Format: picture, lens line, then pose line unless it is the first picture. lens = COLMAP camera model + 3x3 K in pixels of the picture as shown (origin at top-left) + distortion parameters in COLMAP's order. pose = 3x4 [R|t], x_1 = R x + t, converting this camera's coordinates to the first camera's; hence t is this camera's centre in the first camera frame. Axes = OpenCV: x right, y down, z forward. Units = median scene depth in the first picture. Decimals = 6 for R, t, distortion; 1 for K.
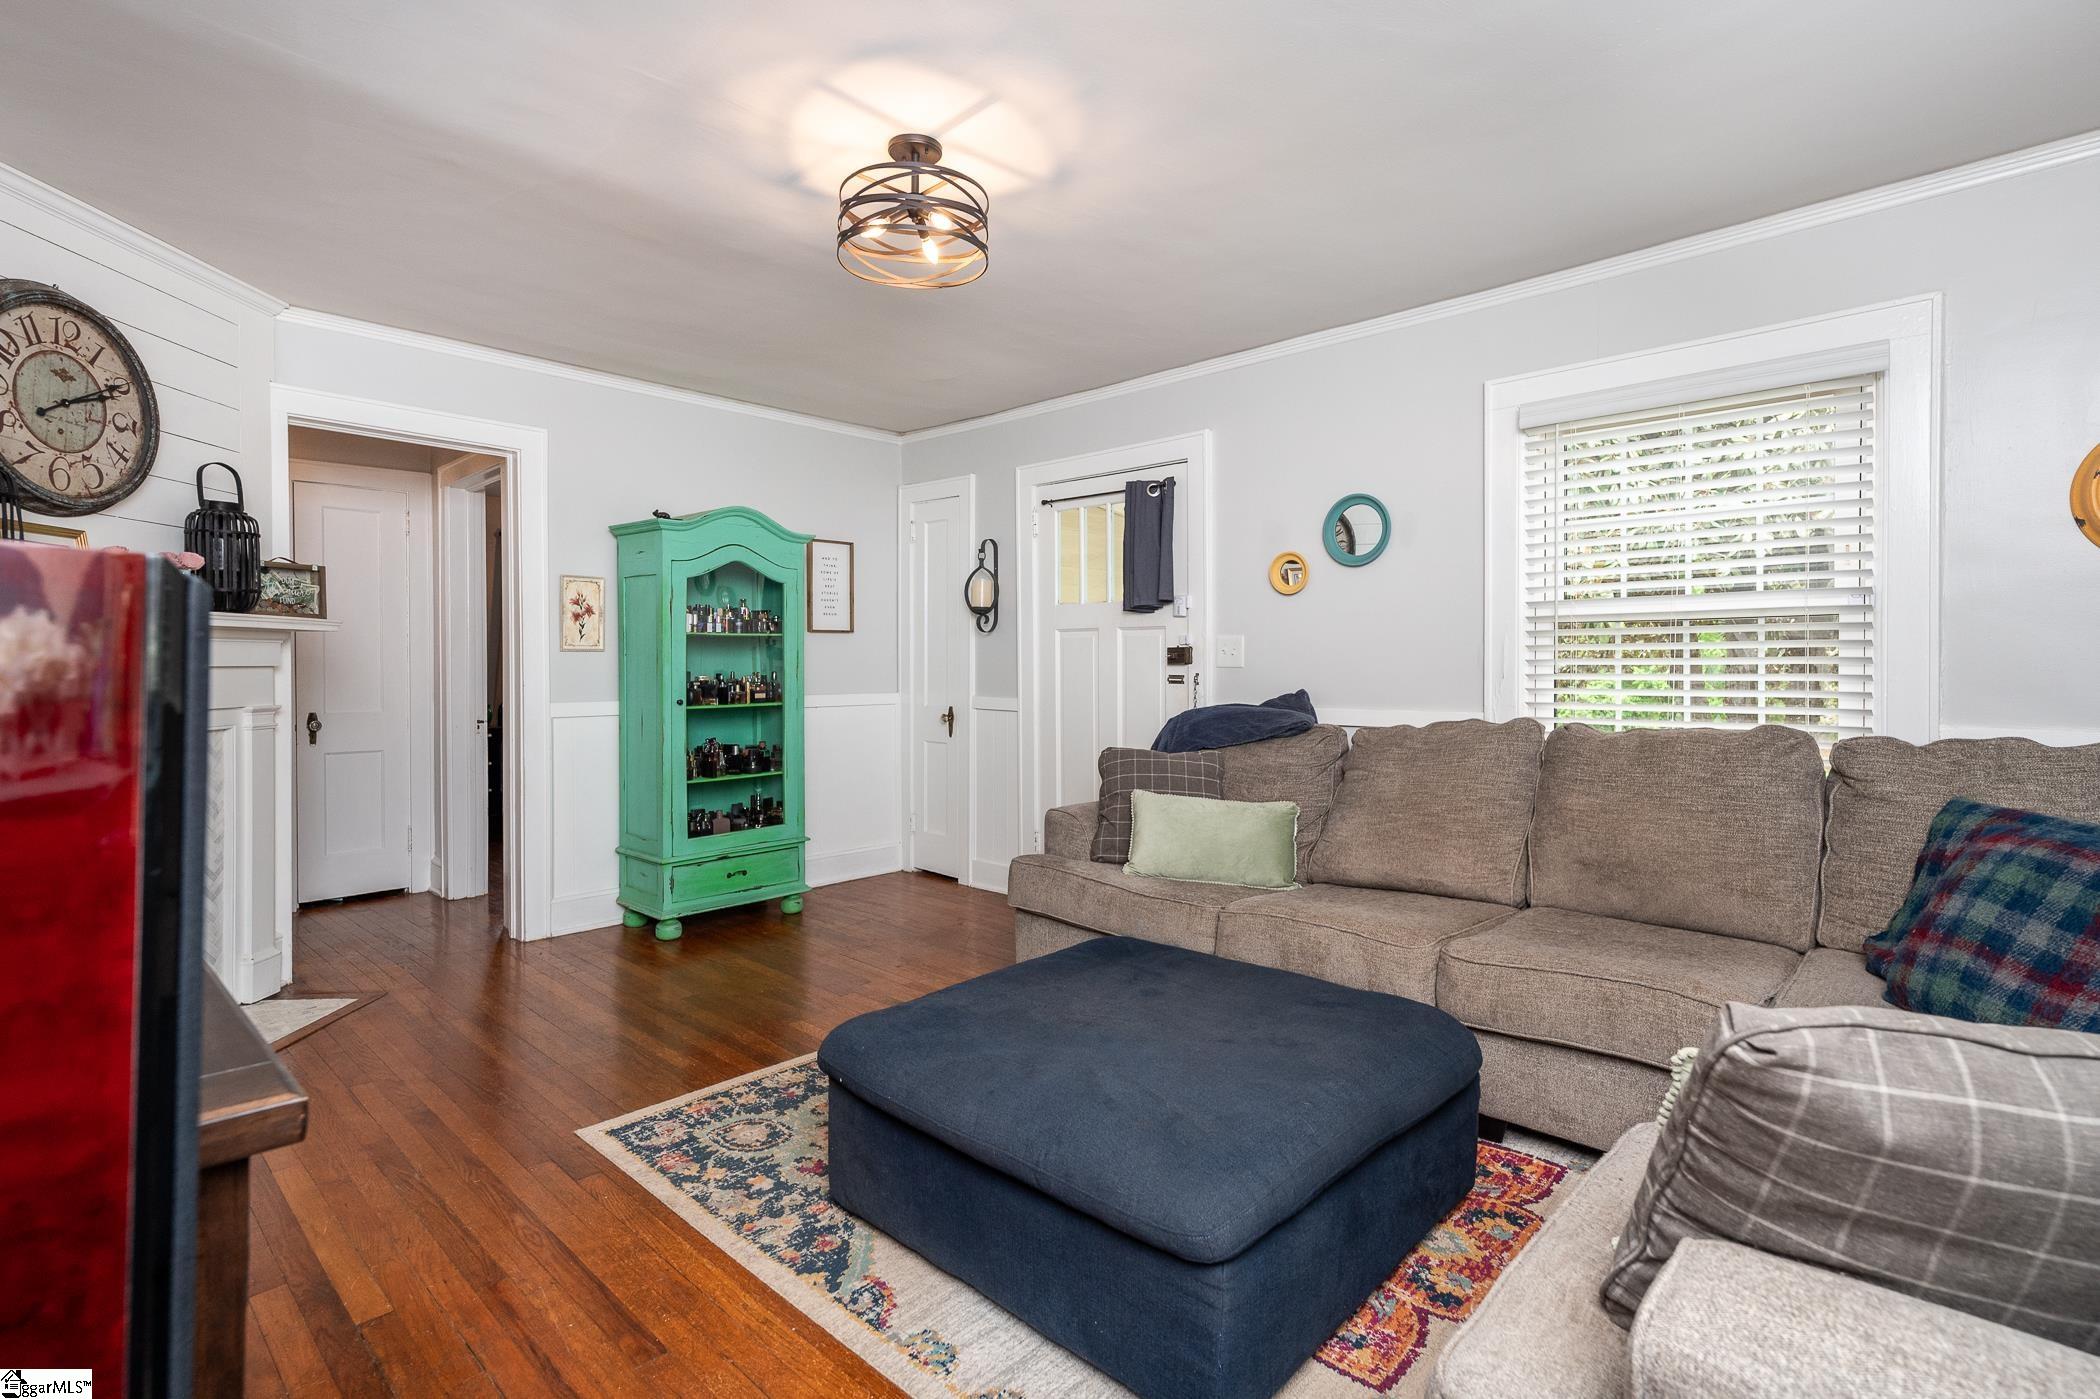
lens RADIAL K [[1006.2, 0, 1042.6], [0, 1006.2, 694.5], [0, 0, 1]] dist [0.012536, -0.000467]
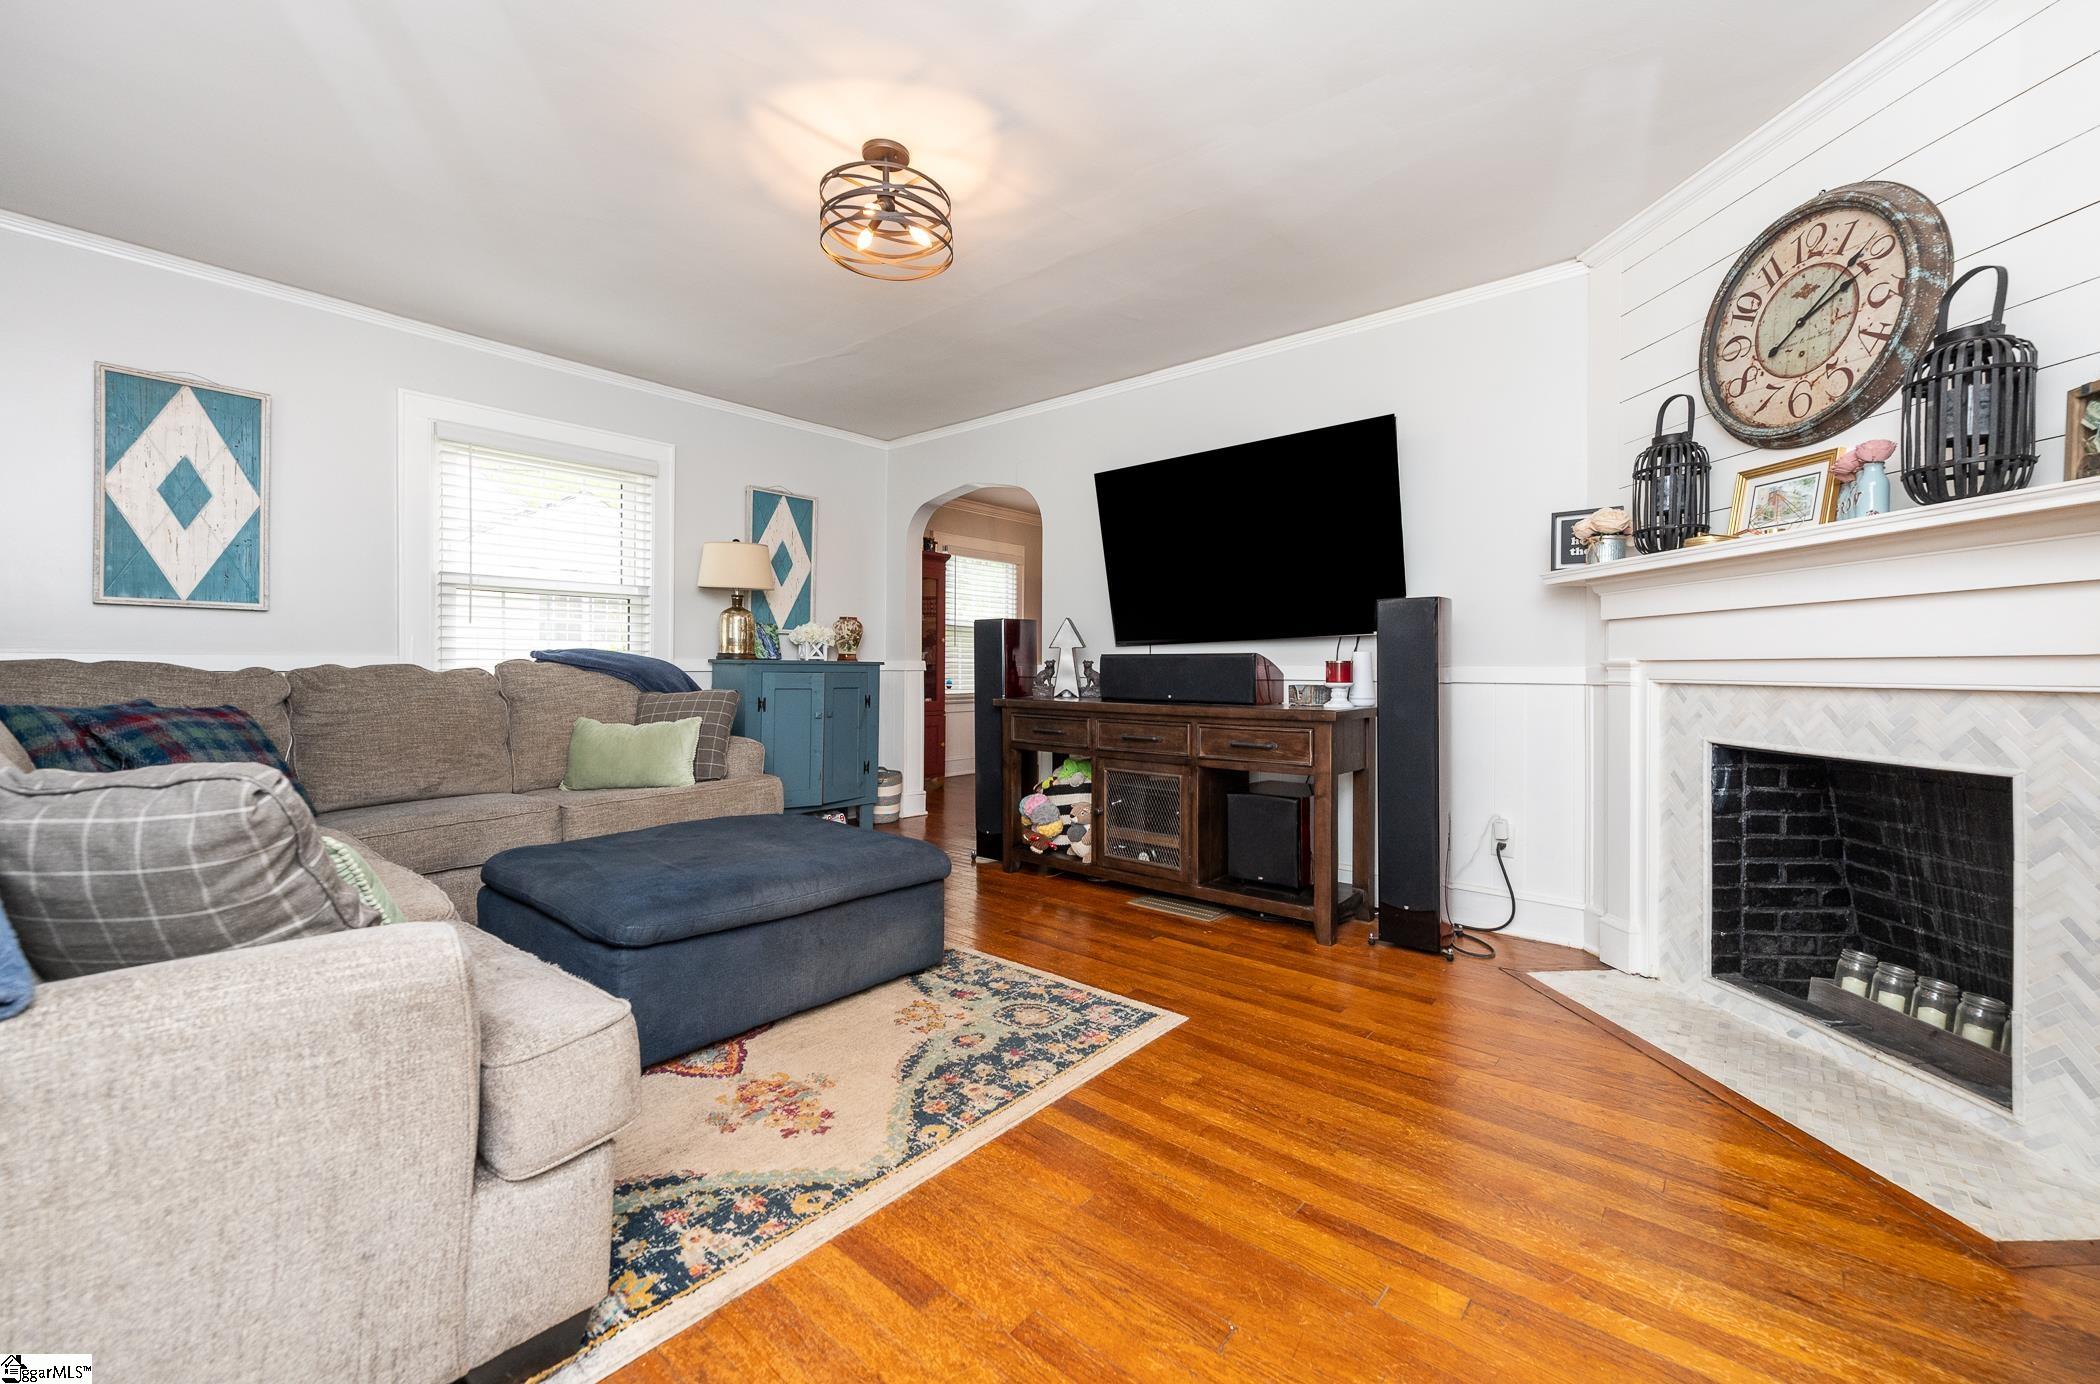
lens RADIAL K [[839.8, 0, 1073.9], [0, 839.8, 689.0], [0, 0, 1]] dist [0.019242, 0.000064]
pose [[-0.997510, -0.008074, -0.070061, -0.264917], [-0.011354, 0.998851, 0.046554, 0.021804], [0.069604, 0.047234, -0.996456, 1.901262]]
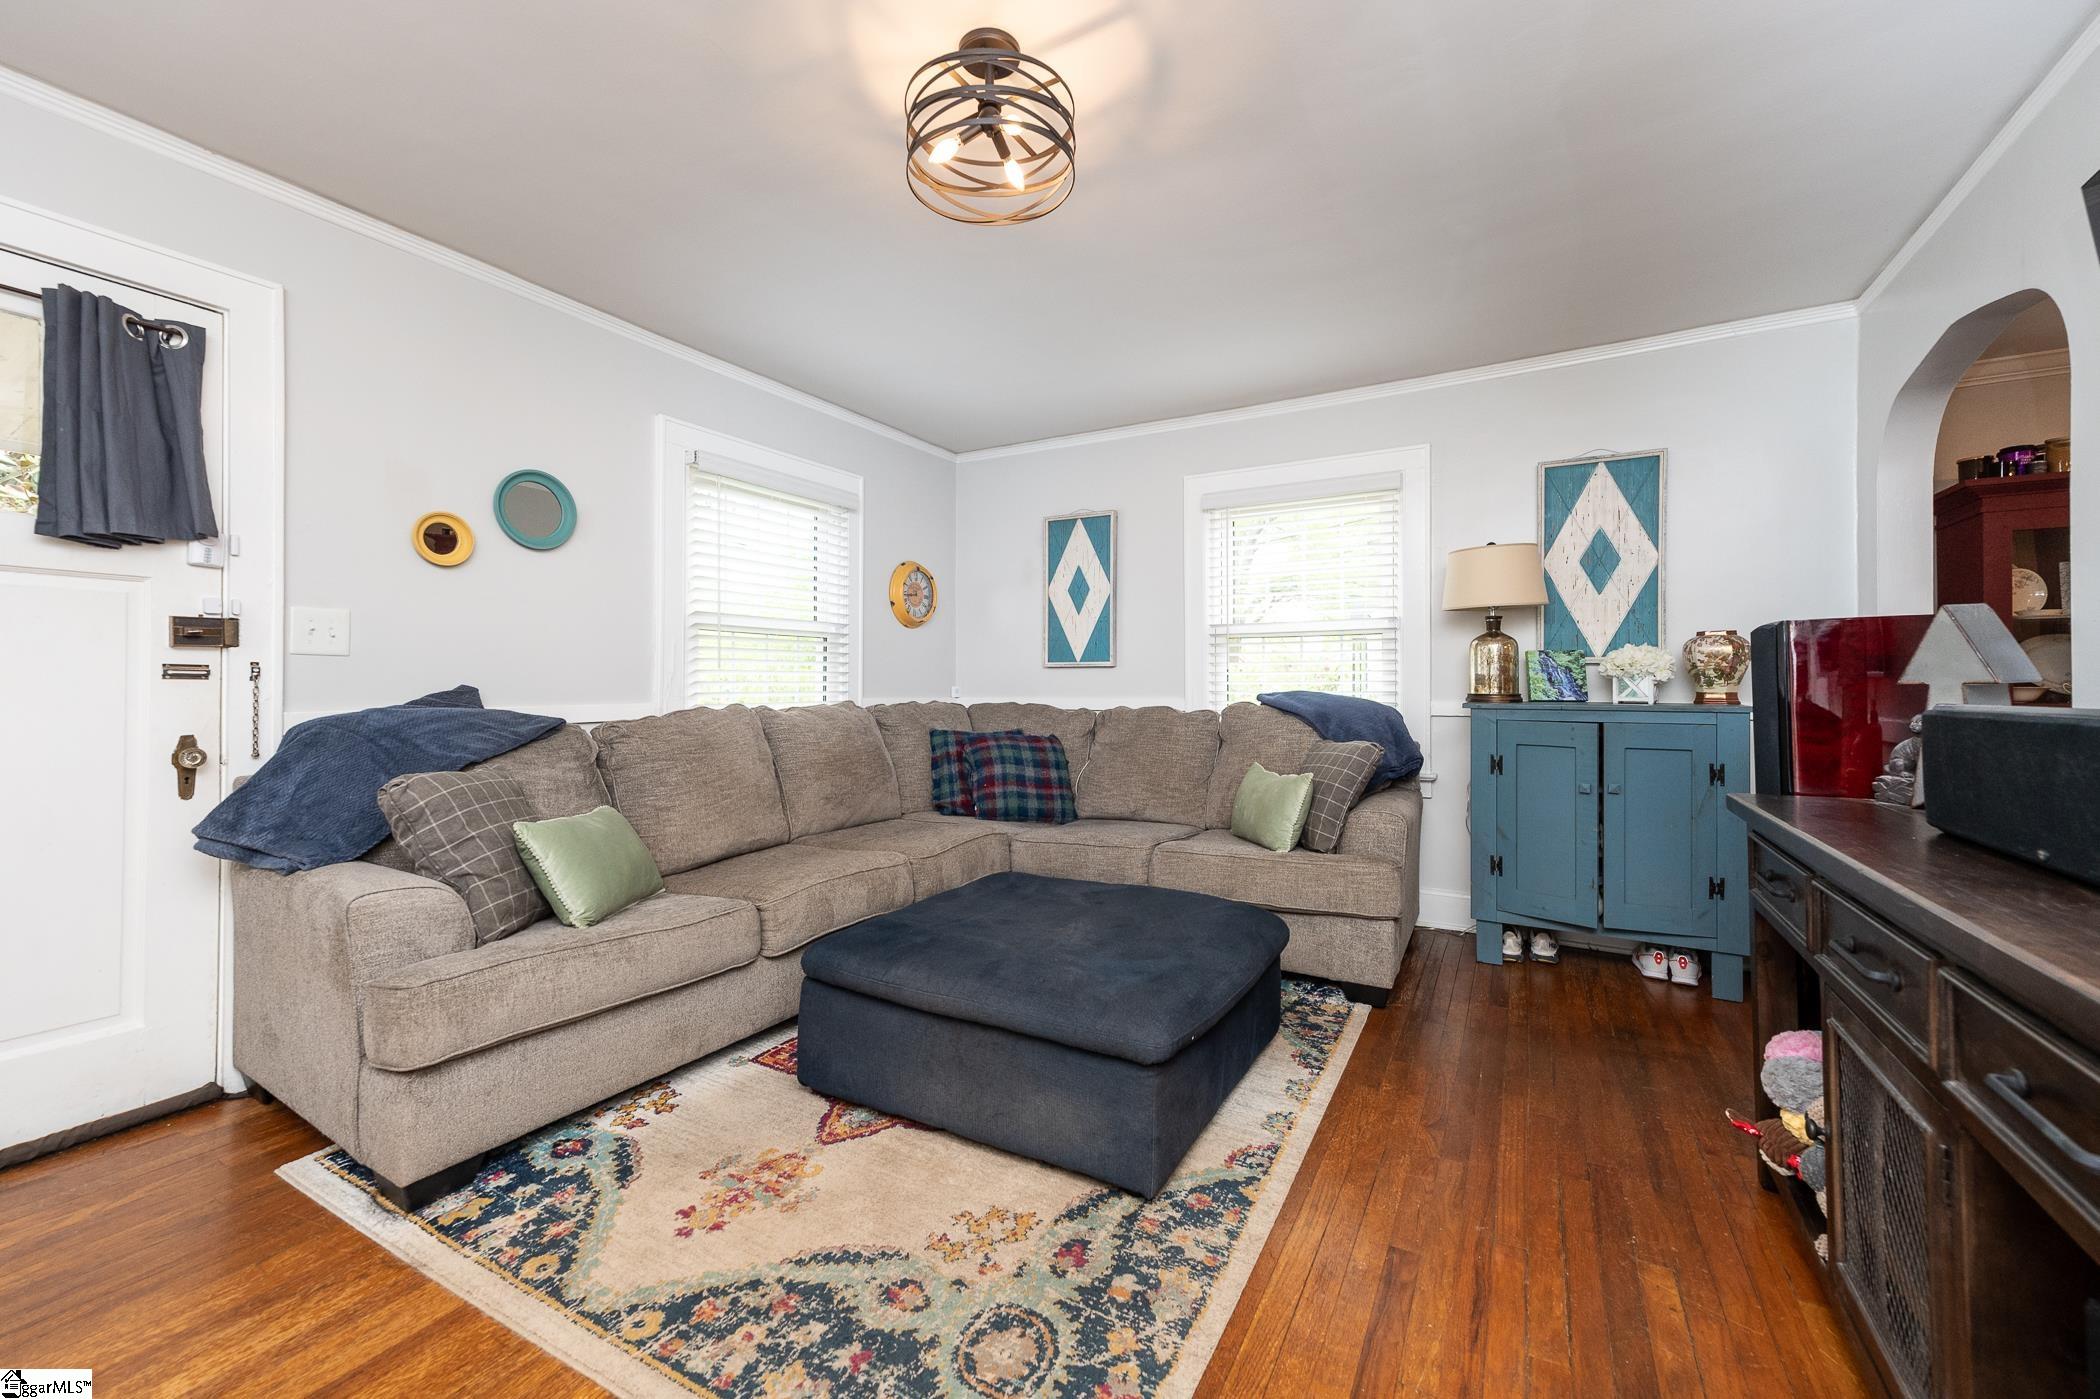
lens RADIAL K [[841.9, 0, 1056.4], [0, 841.9, 695.3], [0, 0, 1]] dist [0.014325, 0.000105]
pose [[-0.247786, -0.015225, 0.968695, -0.811848], [0.020400, 0.999573, 0.020929, -0.001540], [-0.968600, 0.024947, -0.247370, 1.075796]]
